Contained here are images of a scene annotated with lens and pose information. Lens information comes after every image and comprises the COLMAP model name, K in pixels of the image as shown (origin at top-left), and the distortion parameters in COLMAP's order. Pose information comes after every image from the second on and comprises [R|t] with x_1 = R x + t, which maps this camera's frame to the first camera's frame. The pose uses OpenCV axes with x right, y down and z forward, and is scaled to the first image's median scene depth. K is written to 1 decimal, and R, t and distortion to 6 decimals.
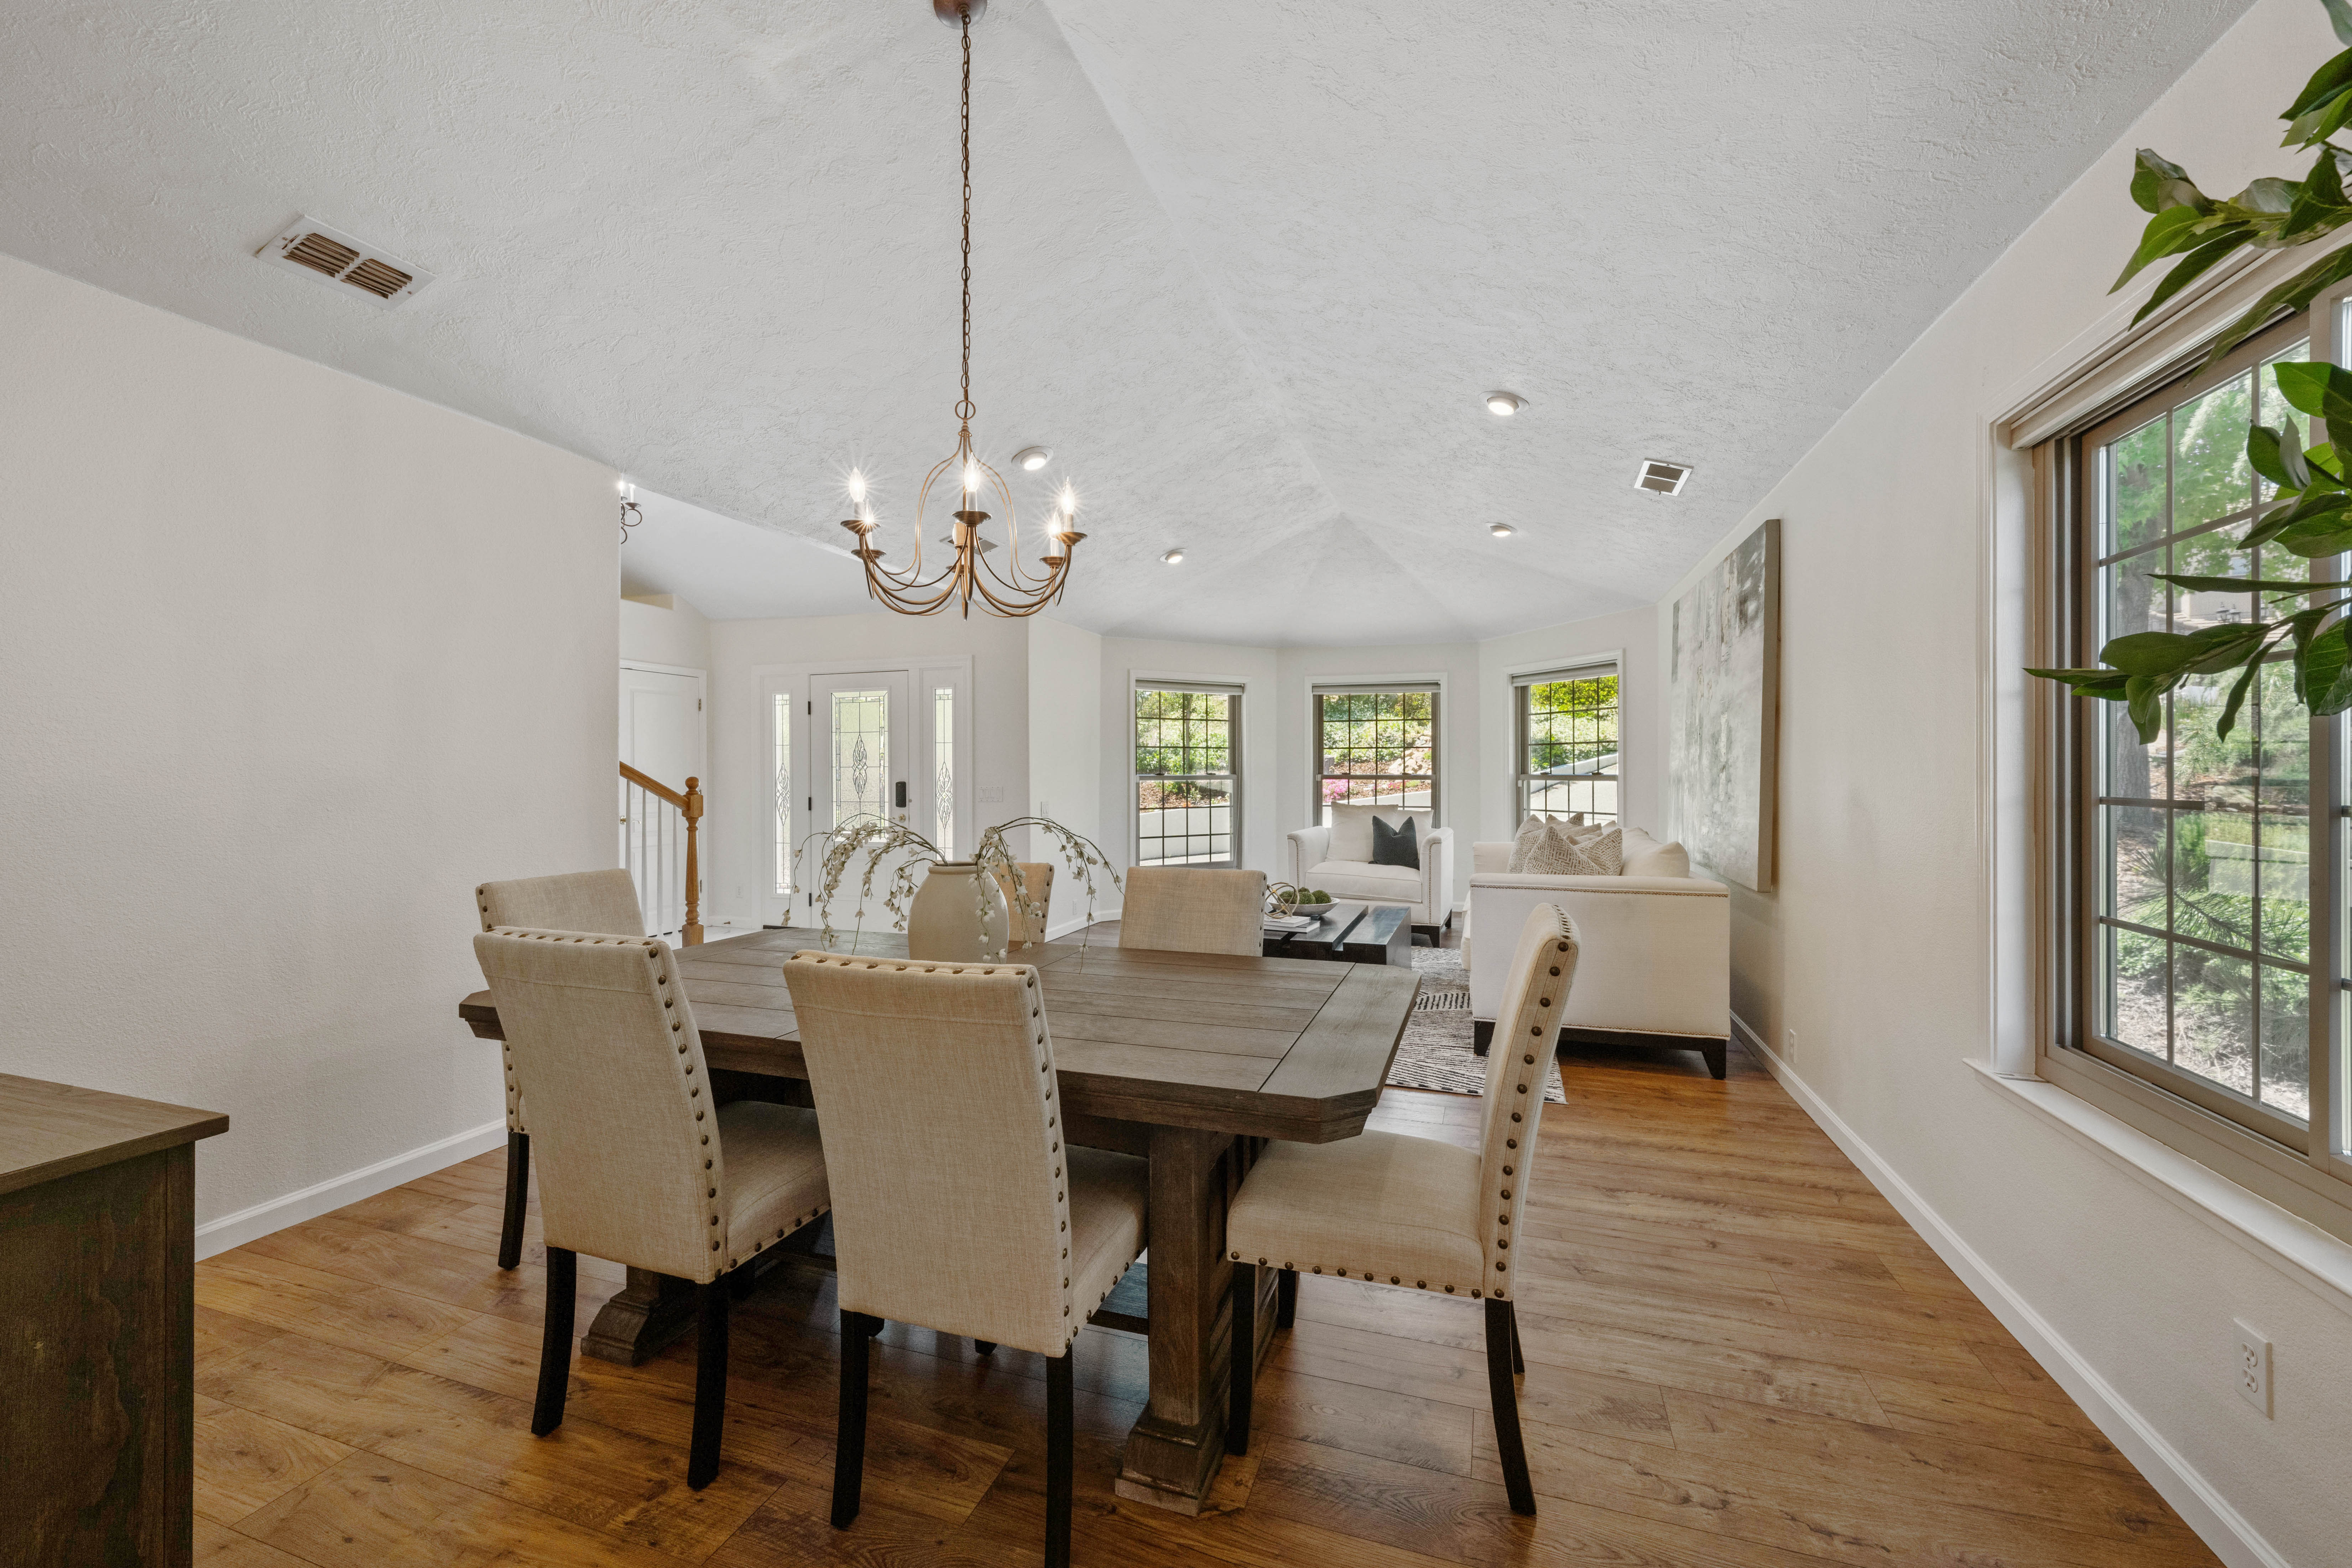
lens RADIAL K [[925.2, 0, 1180.1], [0, 925.2, 781.9], [0, 0, 1]] dist [0.000381, -0.000186]
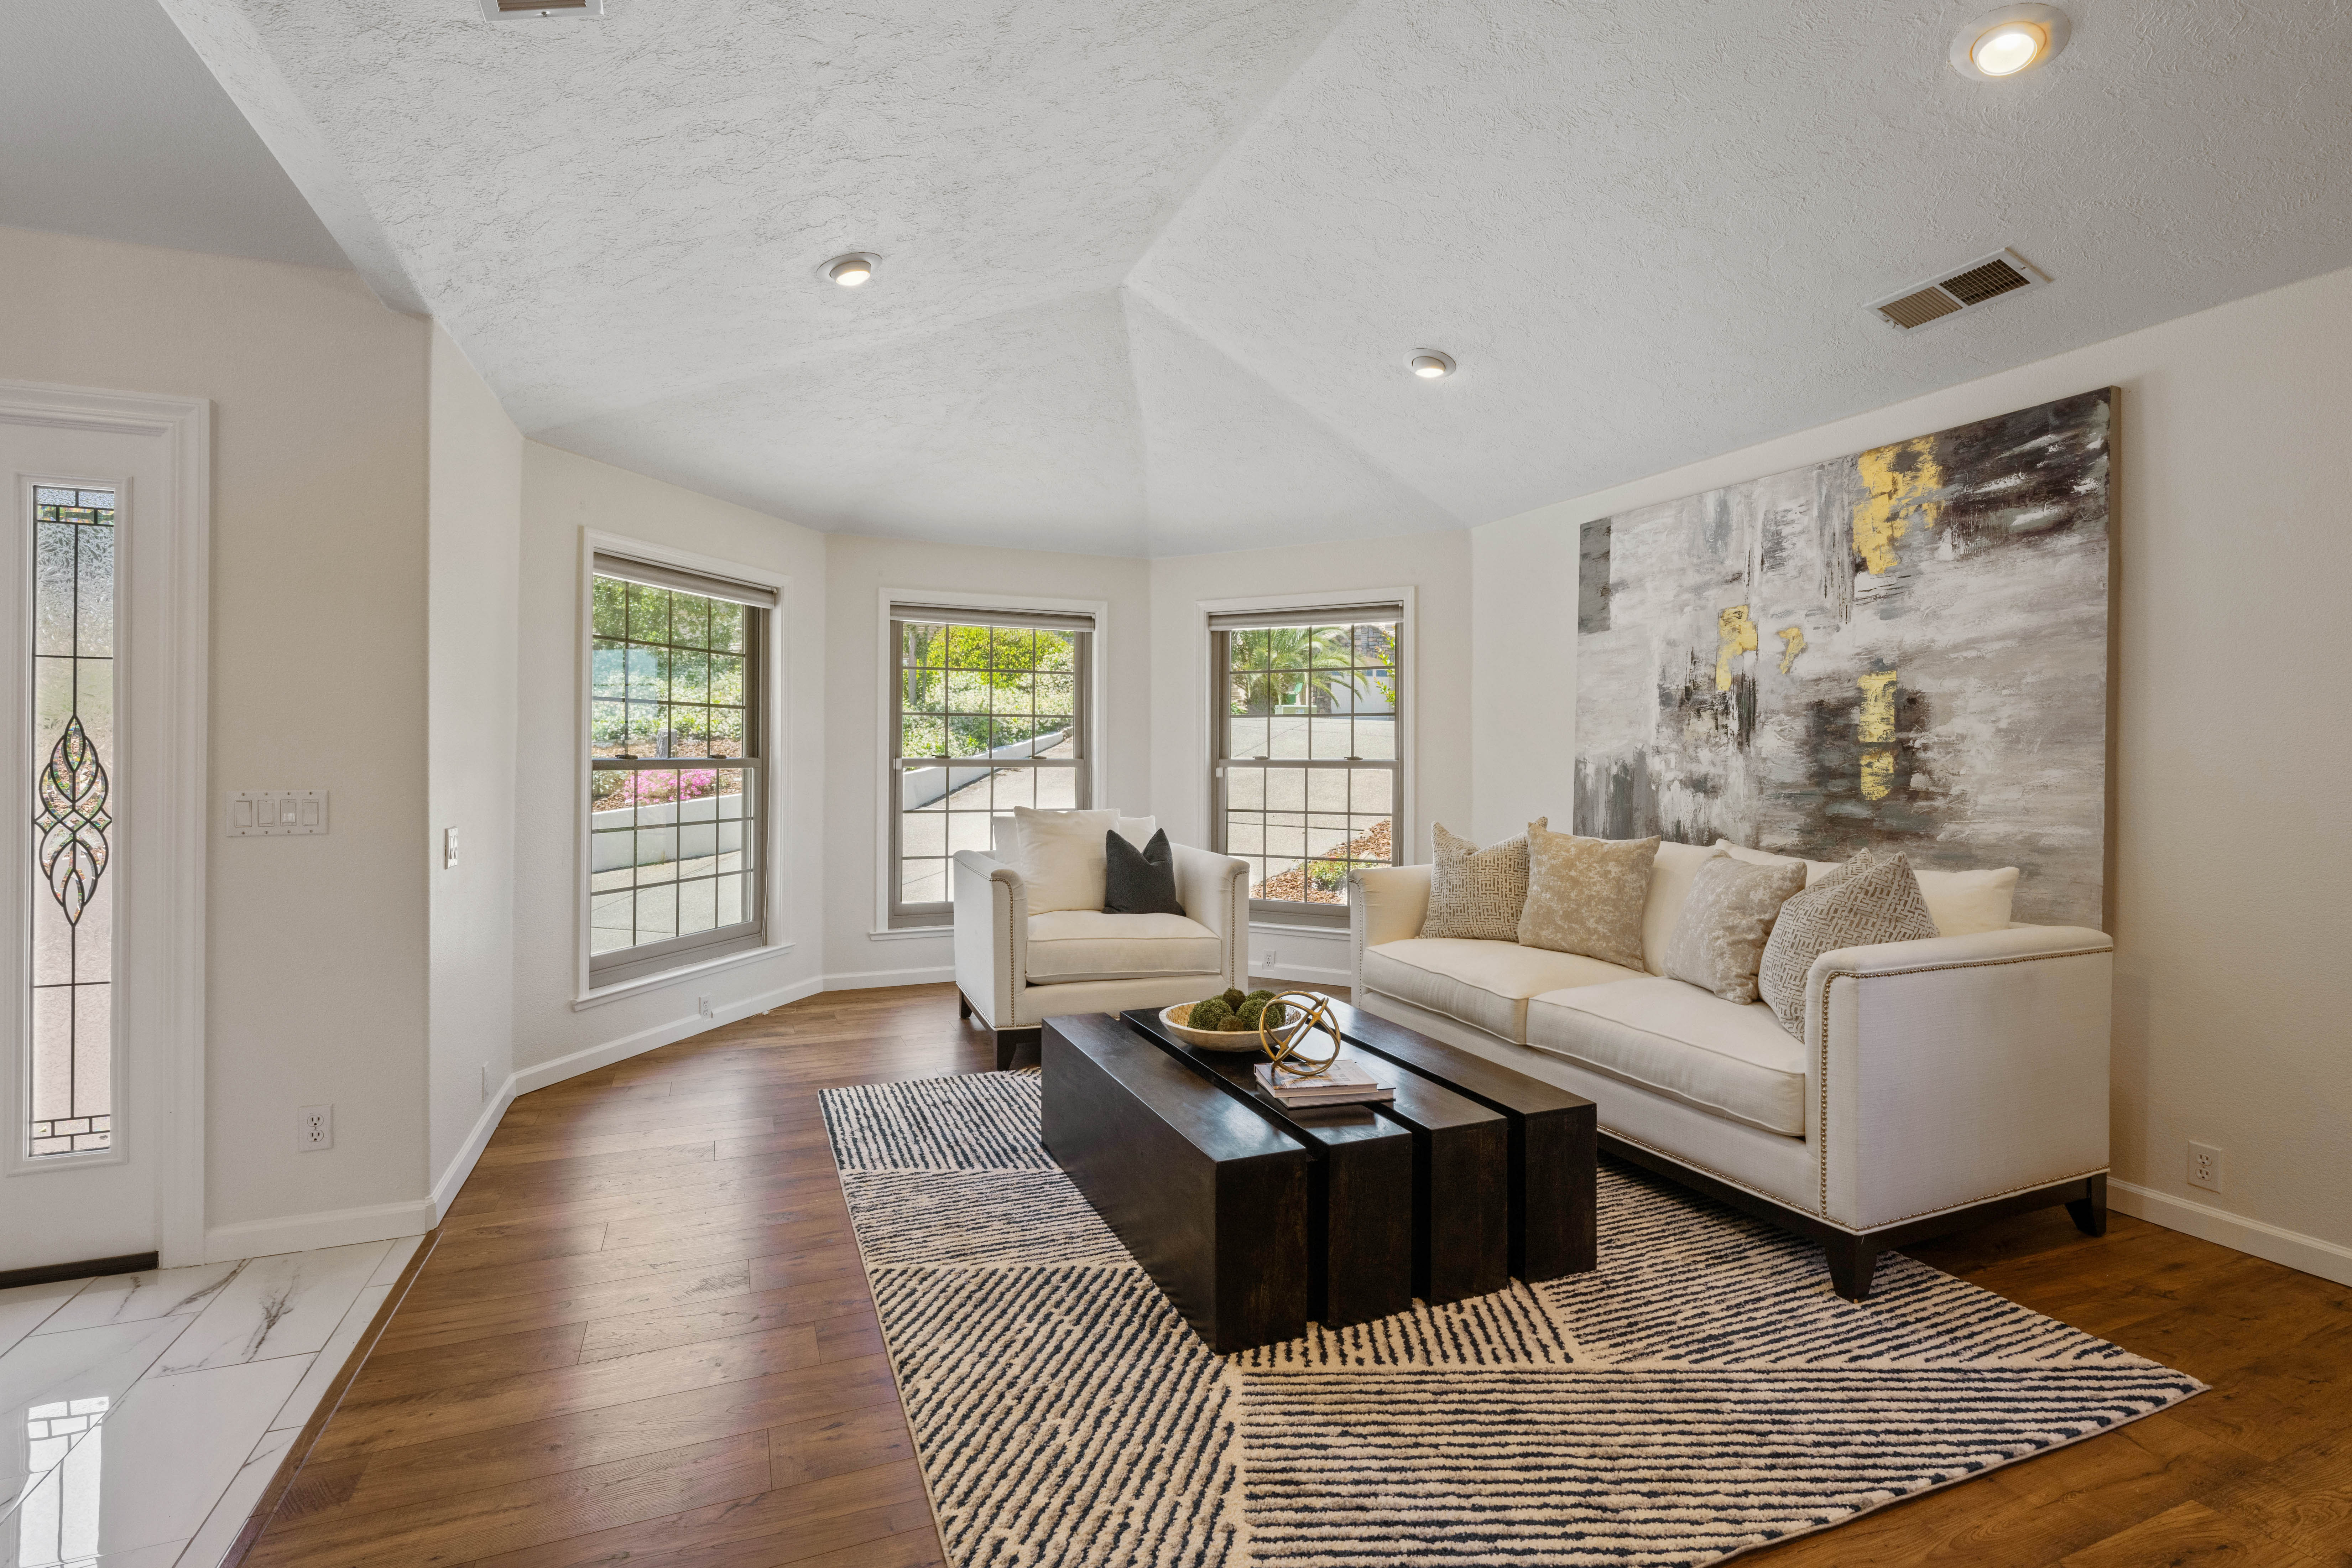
lens RADIAL K [[1097.9, 0, 1177.6], [0, 1097.9, 761.0], [0, 0, 1]] dist [-0.002714, -0.000136]
pose [[0.753503, 0.002387, 0.657440, -0.211968], [0.001023, 0.999988, -0.004804, -0.003291], [-0.657443, 0.004292, 0.753492, 0.446146]]
